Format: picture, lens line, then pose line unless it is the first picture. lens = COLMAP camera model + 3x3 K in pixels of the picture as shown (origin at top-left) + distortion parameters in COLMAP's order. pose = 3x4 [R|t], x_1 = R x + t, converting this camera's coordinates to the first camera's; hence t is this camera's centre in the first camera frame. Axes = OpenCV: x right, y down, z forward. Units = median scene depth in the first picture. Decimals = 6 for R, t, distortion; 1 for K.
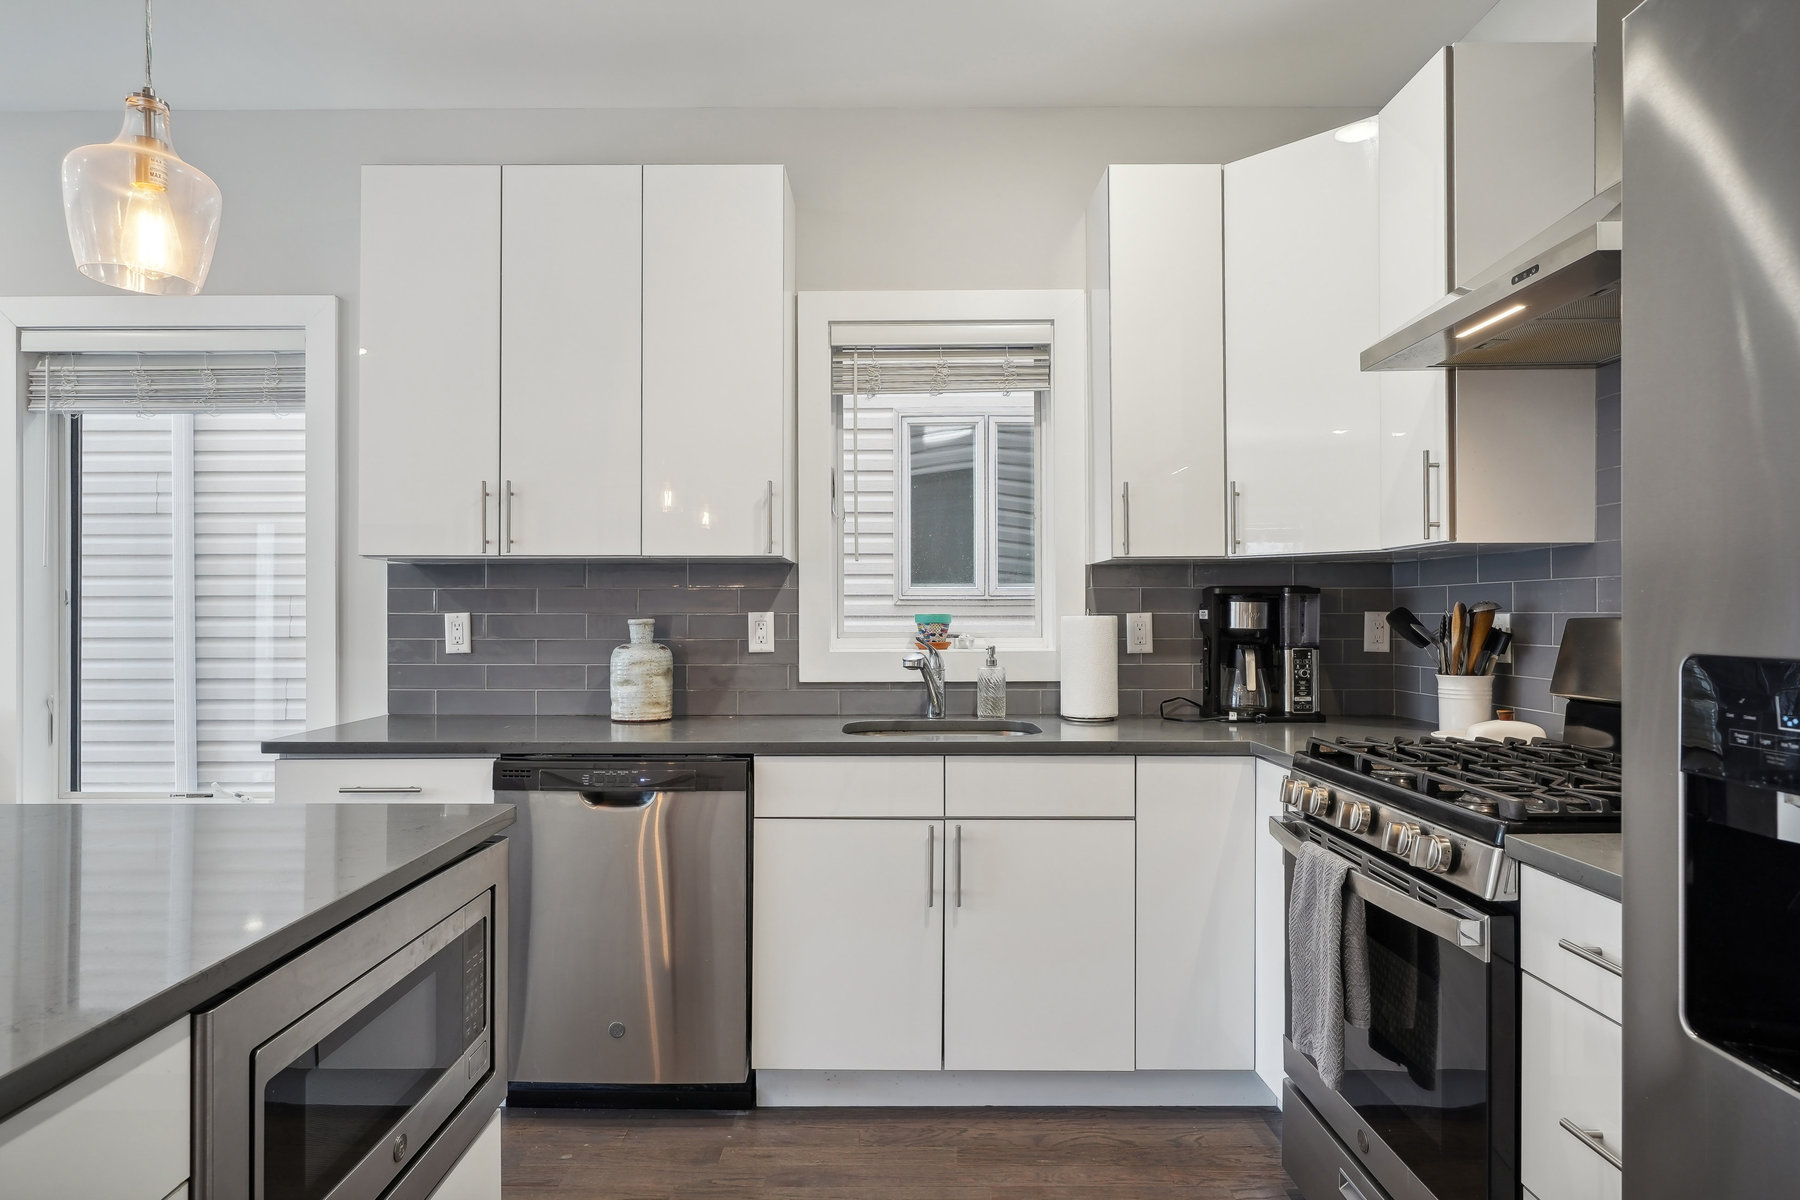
lens RADIAL K [[1058.3, 0, 895.5], [0, 1058.3, 607.3], [0, 0, 1]] dist [-0.000599, 0.000829]
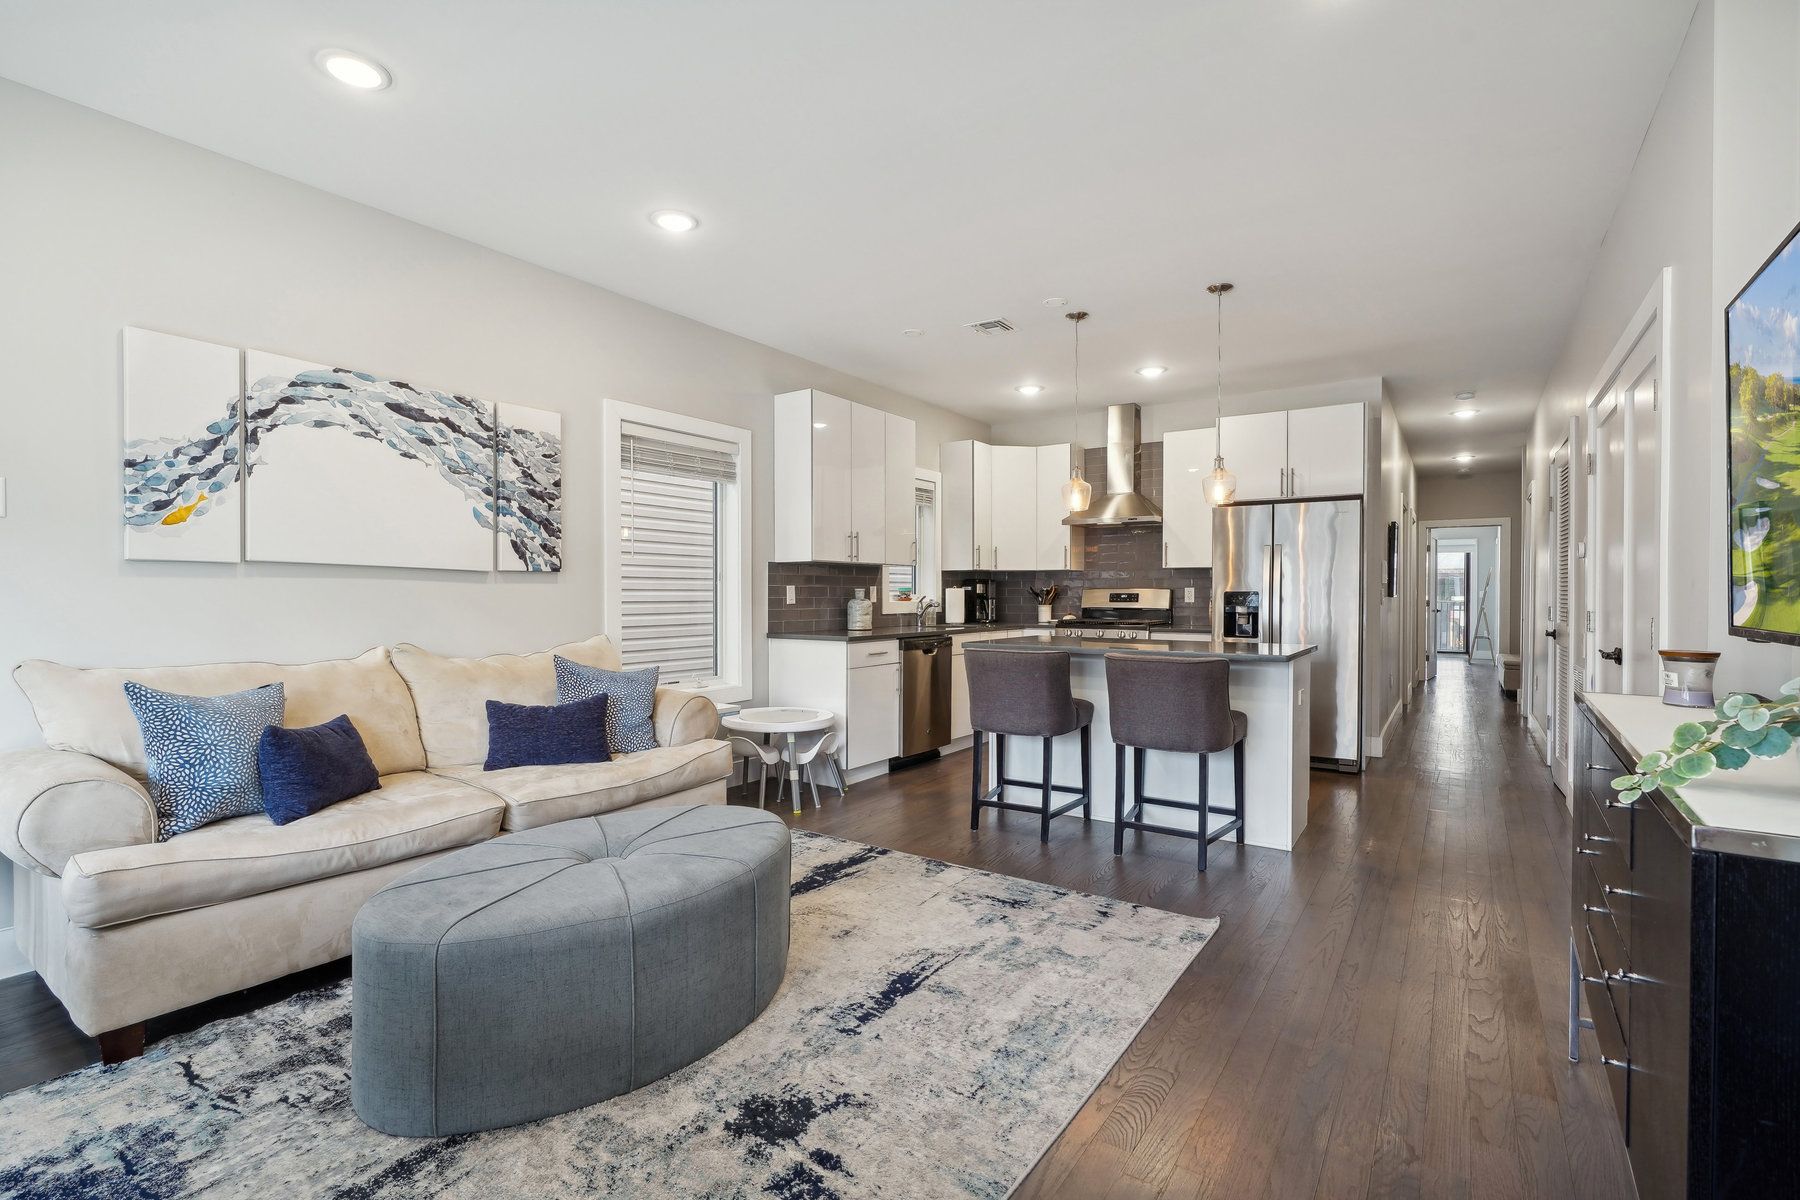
lens RADIAL K [[824.2, 0, 889.5], [0, 824.2, 603.8], [0, 0, 1]] dist [-0.004345, 0.000396]
pose [[0.566224, -0.008976, 0.824203, -1.778707], [-0.003149, 0.999910, 0.013053, 0.021262], [-0.824245, -0.009987, 0.566145, -0.138531]]
